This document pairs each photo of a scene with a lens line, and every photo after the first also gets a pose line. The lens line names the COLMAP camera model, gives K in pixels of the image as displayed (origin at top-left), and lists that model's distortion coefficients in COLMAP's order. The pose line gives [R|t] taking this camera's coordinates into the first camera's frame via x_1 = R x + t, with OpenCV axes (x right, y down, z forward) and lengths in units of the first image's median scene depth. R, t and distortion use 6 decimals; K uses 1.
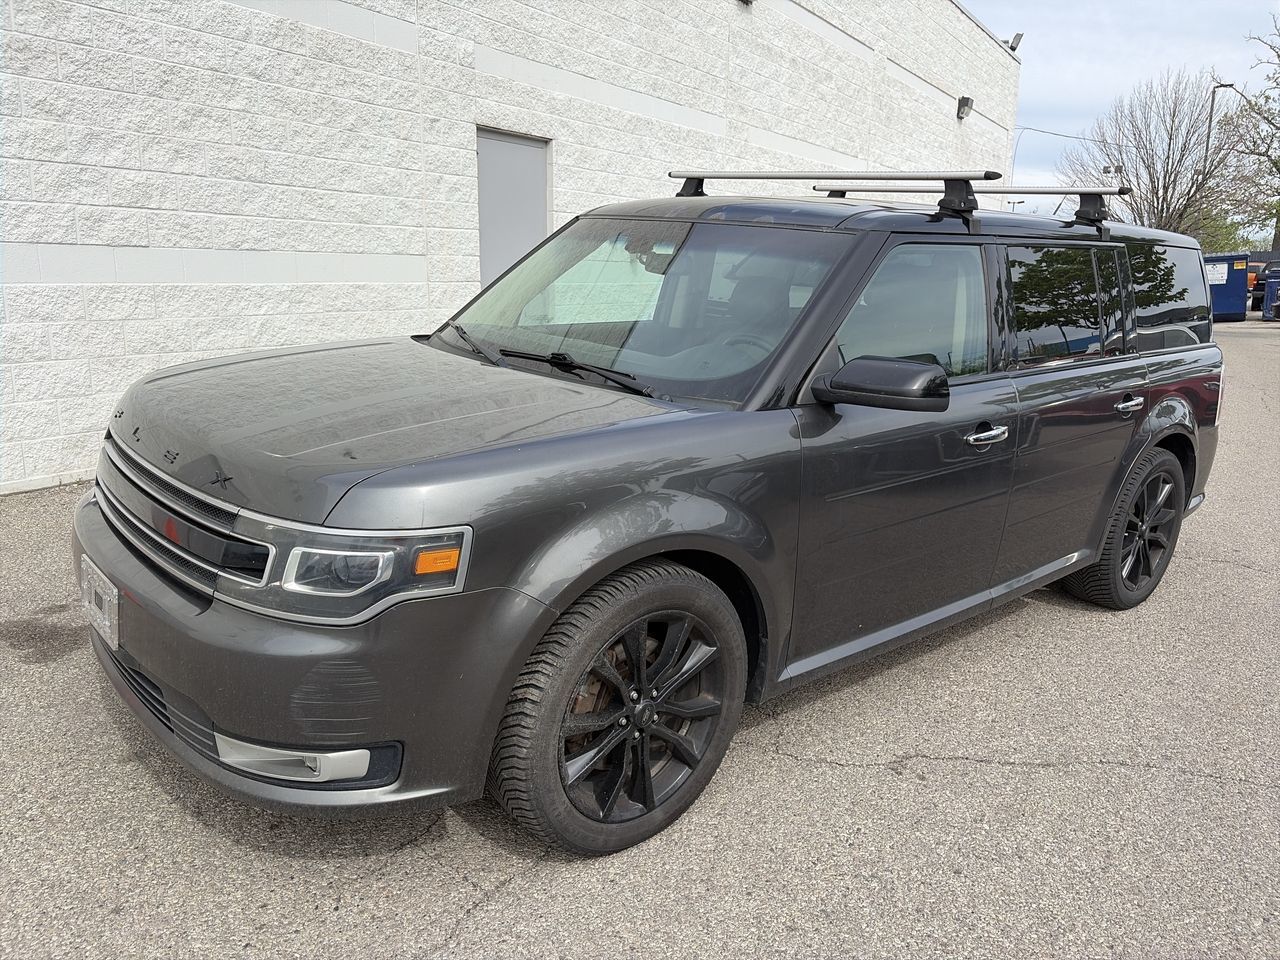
lens RADIAL K [[974.6, 0, 635.1], [0, 974.6, 475.2], [0, 0, 1]] dist [0.045855, -0.050668]
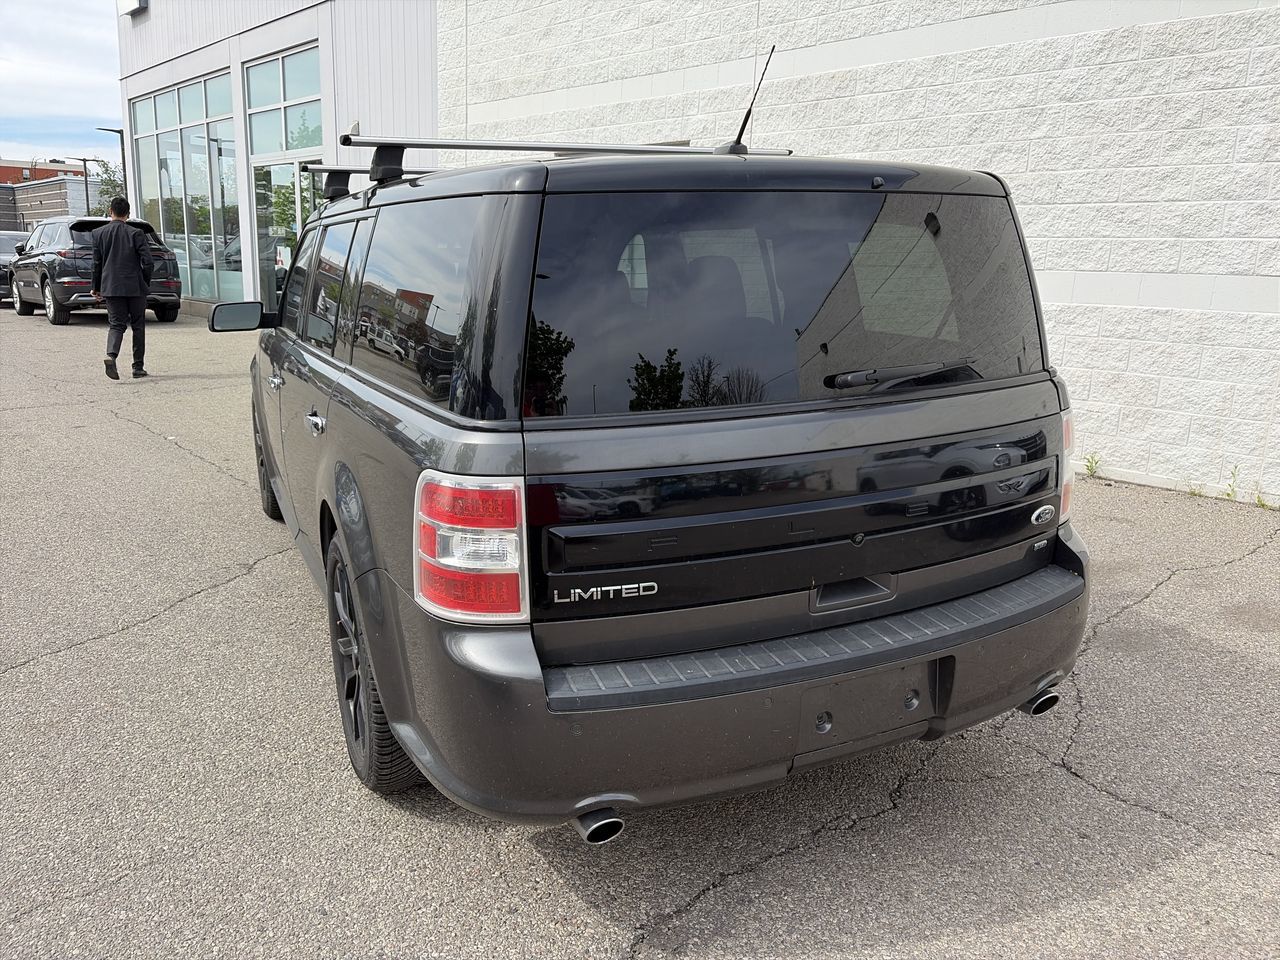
lens RADIAL K [[974.6, 0, 635.1], [0, 974.6, 475.2], [0, 0, 1]] dist [0.045855, -0.050668]
pose [[-0.275656, 0.173536, -0.945462, 0.720840], [-0.238434, 0.940488, 0.242140, -0.169907], [0.931216, 0.292177, -0.217874, 0.865517]]
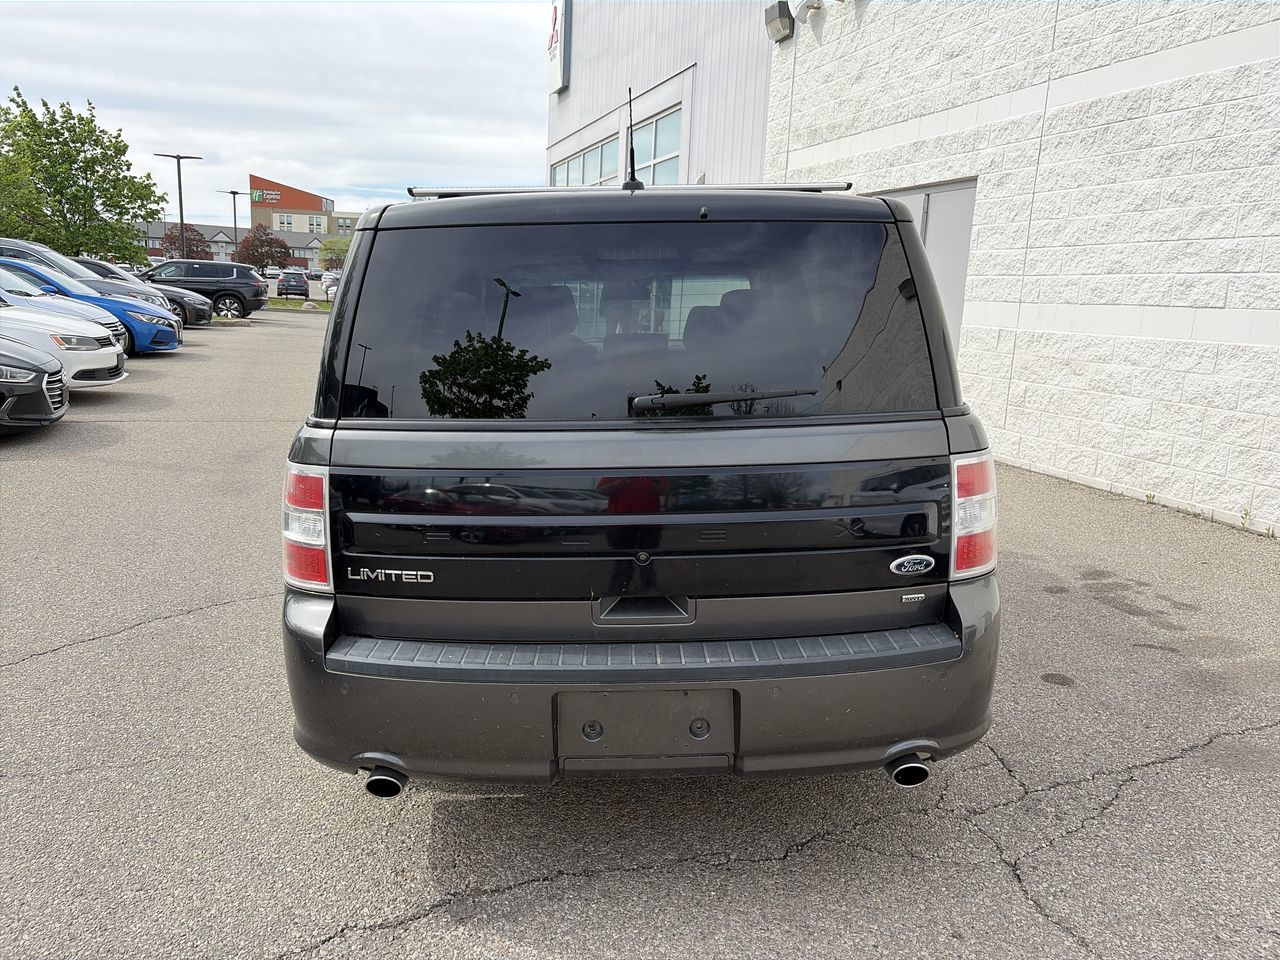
lens RADIAL K [[952.1, 0, 632.9], [0, 952.1, 479.1], [0, 0, 1]] dist [0.097545, -0.111059]
pose [[-0.643682, 0.100457, -0.758671, 0.641158], [-0.210893, 0.929679, 0.302029, -0.211568], [0.735661, 0.354409, -0.577232, 1.047058]]
